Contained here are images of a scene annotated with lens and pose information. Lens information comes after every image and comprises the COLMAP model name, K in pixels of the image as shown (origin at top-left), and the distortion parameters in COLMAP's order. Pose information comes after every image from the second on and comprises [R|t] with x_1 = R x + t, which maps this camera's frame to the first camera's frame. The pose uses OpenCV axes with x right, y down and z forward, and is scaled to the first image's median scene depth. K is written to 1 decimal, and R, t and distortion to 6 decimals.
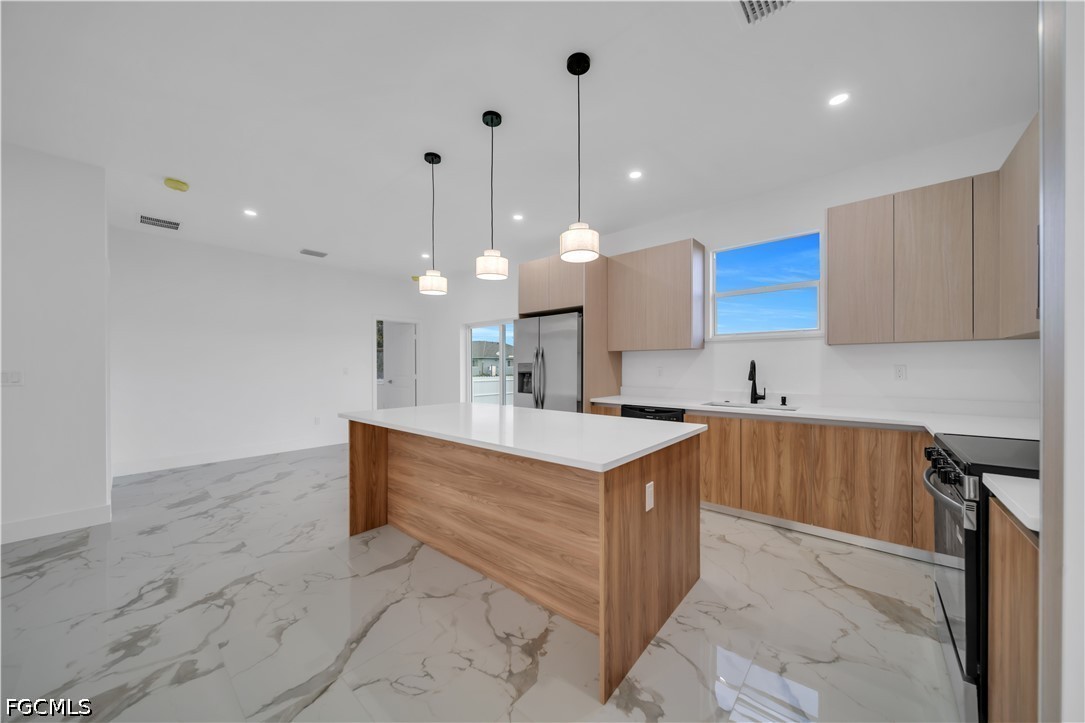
lens RADIAL K [[374.1, 0, 546.8], [0, 374.1, 369.0], [0, 0, 1]] dist [-0.001217, -0.000769]
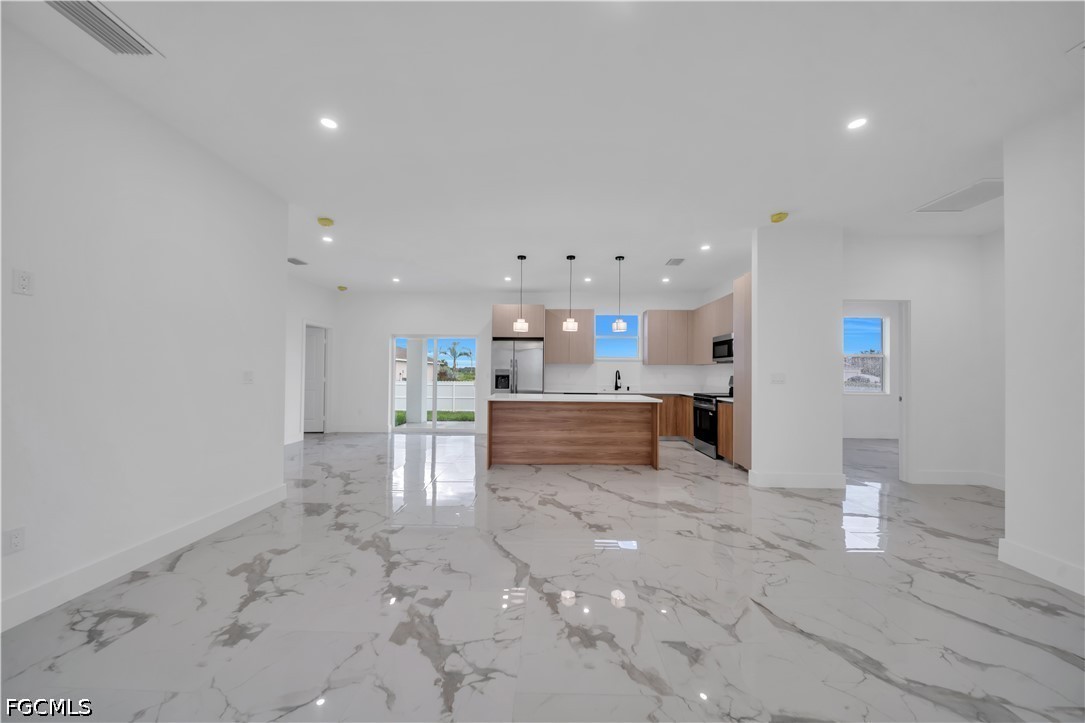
lens RADIAL K [[374.1, 0, 545.5], [0, 374.1, 366.1], [0, 0, 1]] dist [-0.001217, -0.000769]
pose [[0.768796, 0.020903, 0.639152, -1.611274], [-0.007129, 0.999684, -0.024120, 0.012074], [-0.639454, 0.013987, 0.768702, -0.560987]]
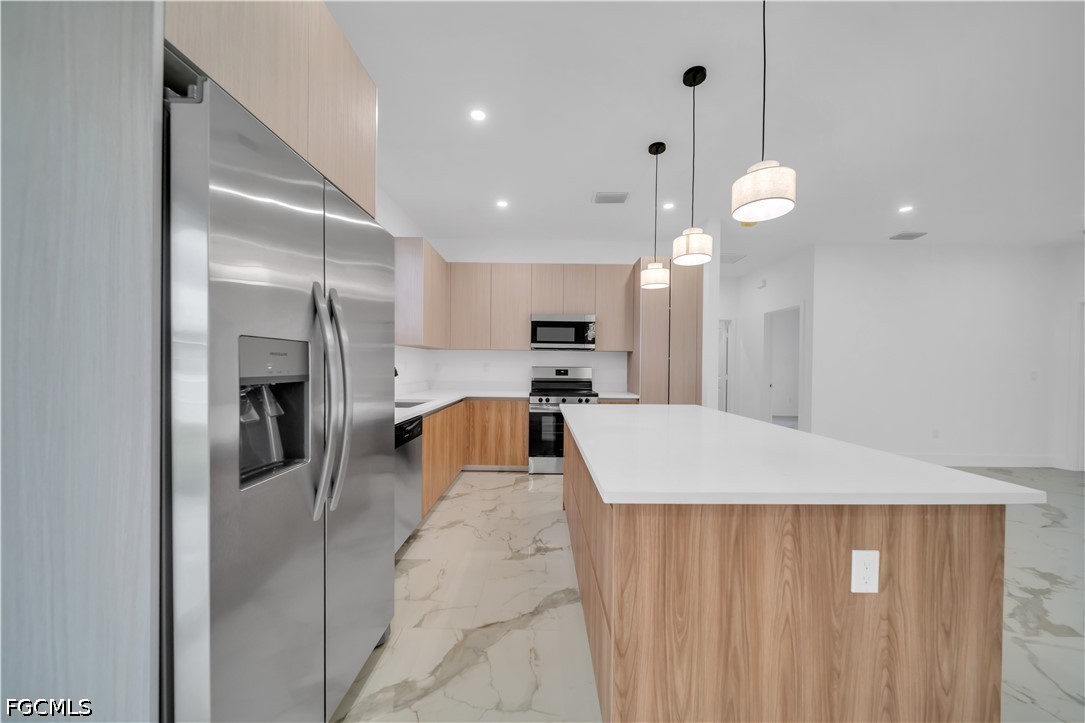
lens RADIAL K [[374.1, 0, 545.5], [0, 374.1, 367.7], [0, 0, 1]] dist [-0.001217, -0.000769]
pose [[-0.650066, -0.011023, 0.759798, -0.576395], [-0.006954, 0.999939, 0.008558, -0.002822], [-0.759846, 0.000280, -0.650103, 1.792533]]
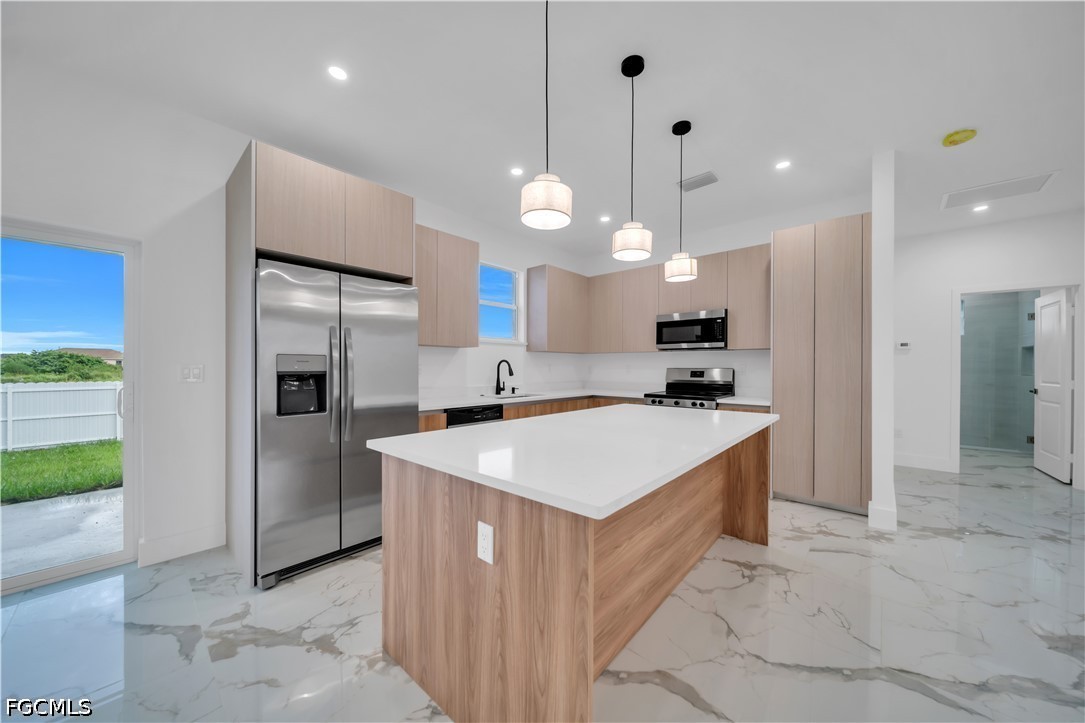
lens RADIAL K [[374.1, 0, 545.5], [0, 374.1, 367.7], [0, 0, 1]] dist [-0.001217, -0.000769]
pose [[0.019615, -0.001402, 0.999807, -0.971226], [0.002251, 0.999997, 0.001358, 0.002685], [-0.999805, 0.002224, 0.019619, 1.160282]]
